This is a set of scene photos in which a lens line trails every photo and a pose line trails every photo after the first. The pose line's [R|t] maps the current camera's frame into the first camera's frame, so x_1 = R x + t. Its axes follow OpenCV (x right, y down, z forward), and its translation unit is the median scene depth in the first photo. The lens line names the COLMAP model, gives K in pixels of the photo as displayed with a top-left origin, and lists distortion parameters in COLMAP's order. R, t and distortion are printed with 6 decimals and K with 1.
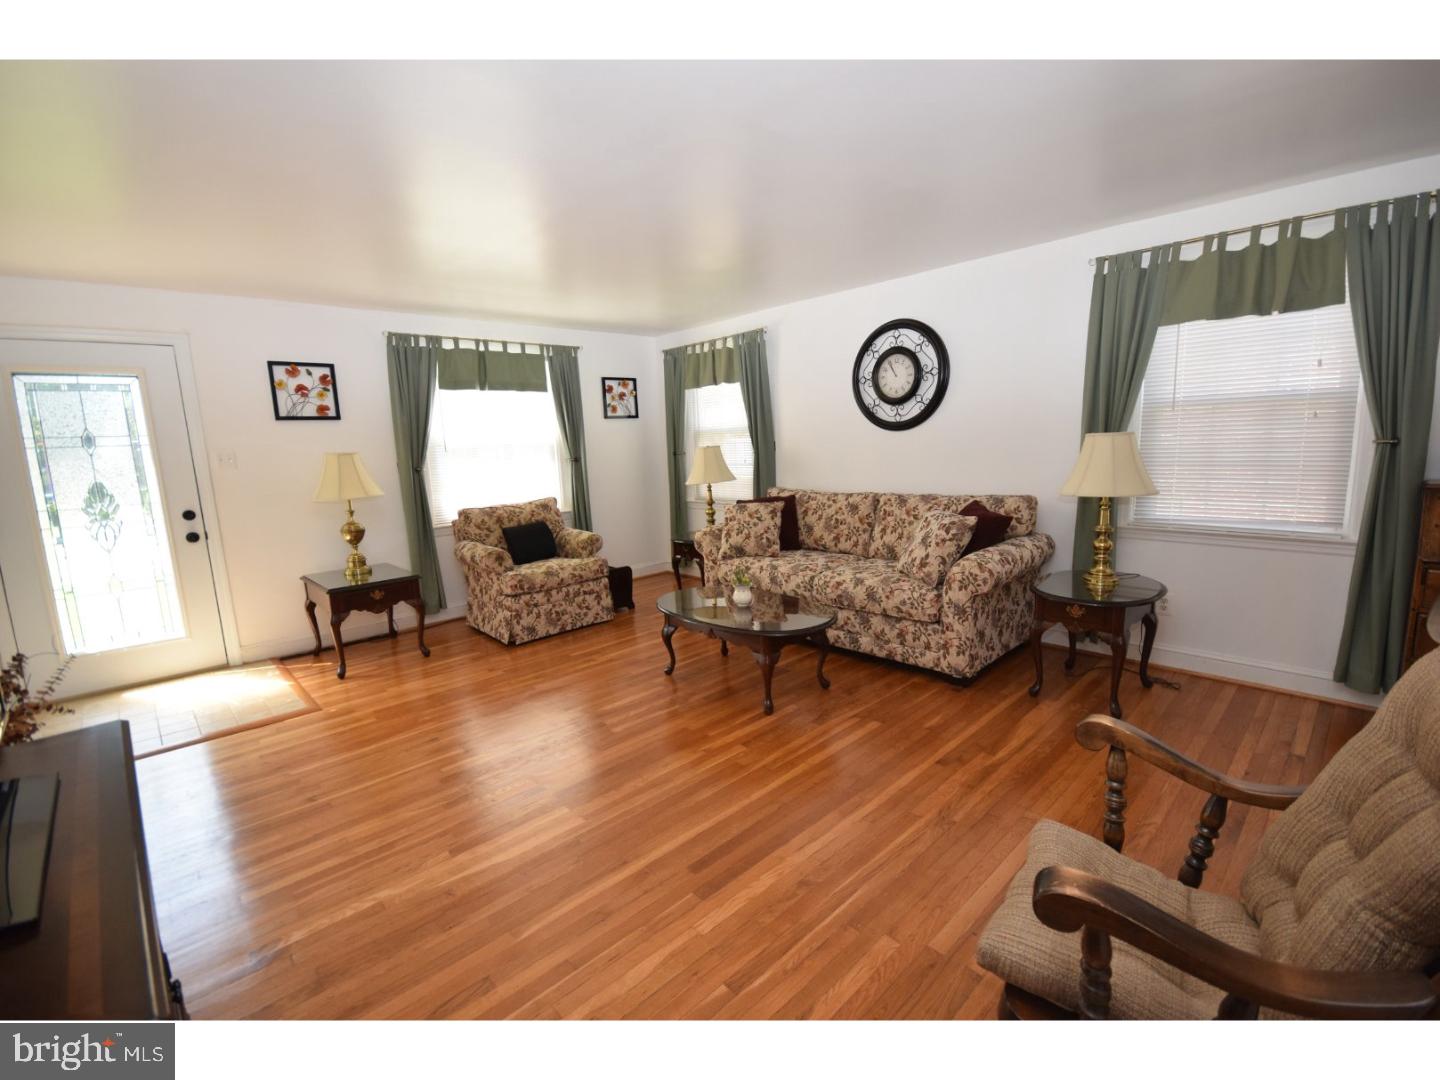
lens RADIAL K [[637.2, 0, 723.4], [0, 637.2, 543.0], [0, 0, 1]] dist [-0.002315, -0.001145]
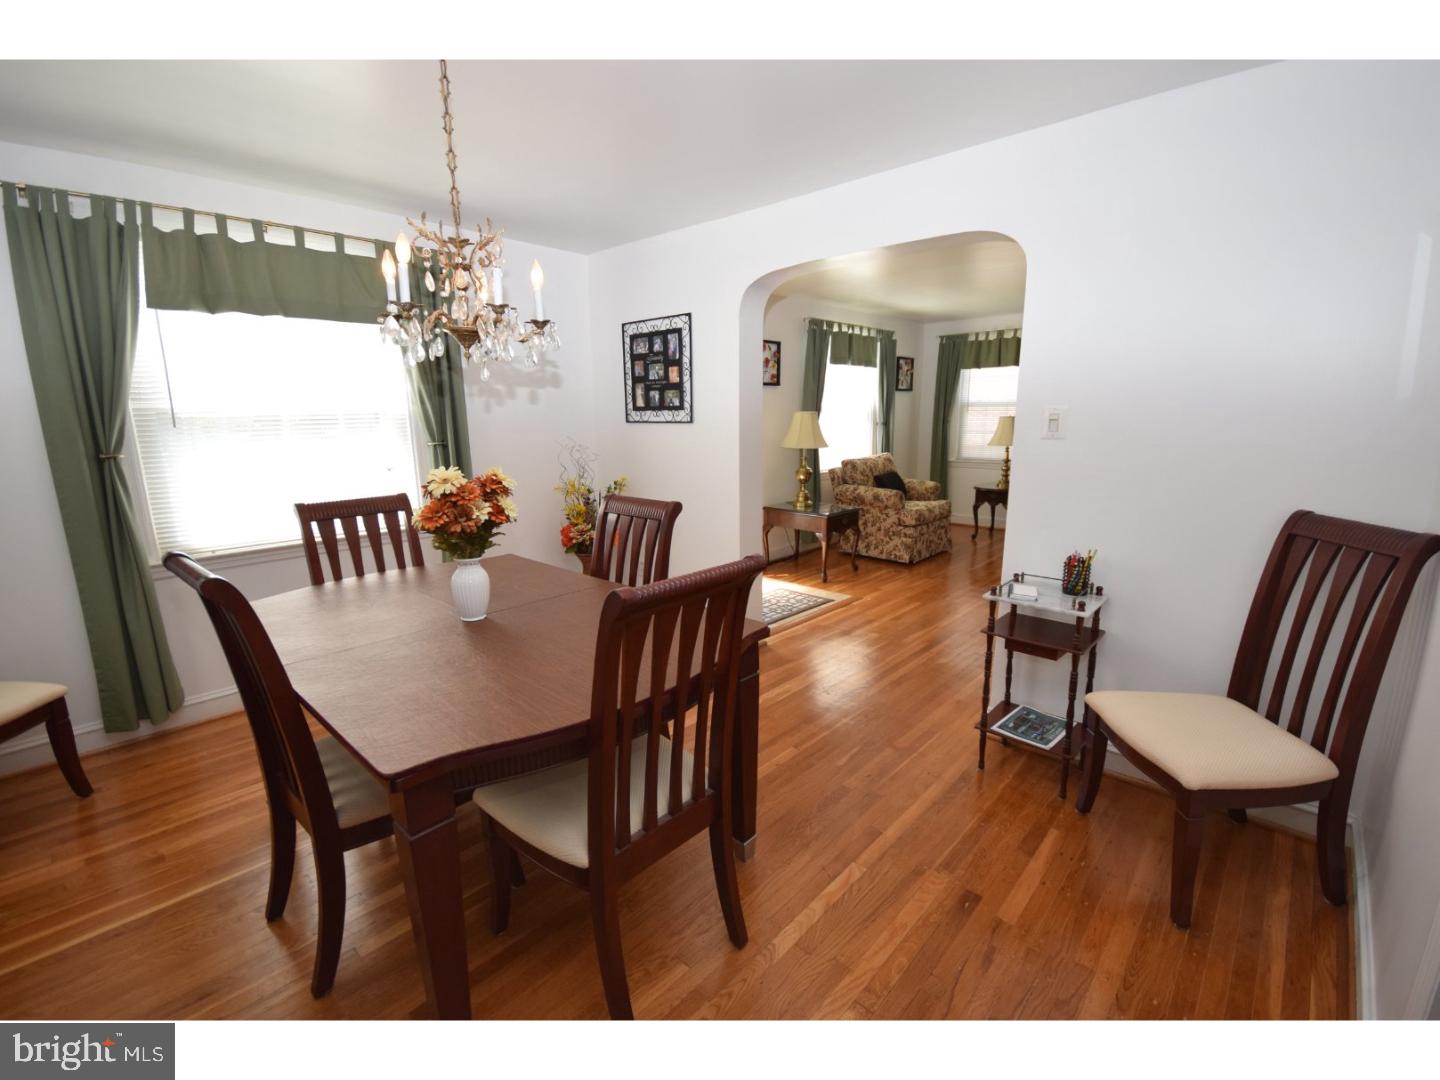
lens RADIAL K [[637.2, 0, 722.1], [0, 637.2, 533.6], [0, 0, 1]] dist [-0.002315, -0.001145]
pose [[0.998329, 0.024395, 0.052386, -0.770545], [-0.026057, 0.999171, 0.031279, 0.065399], [-0.051580, -0.032592, 0.998137, -0.278975]]
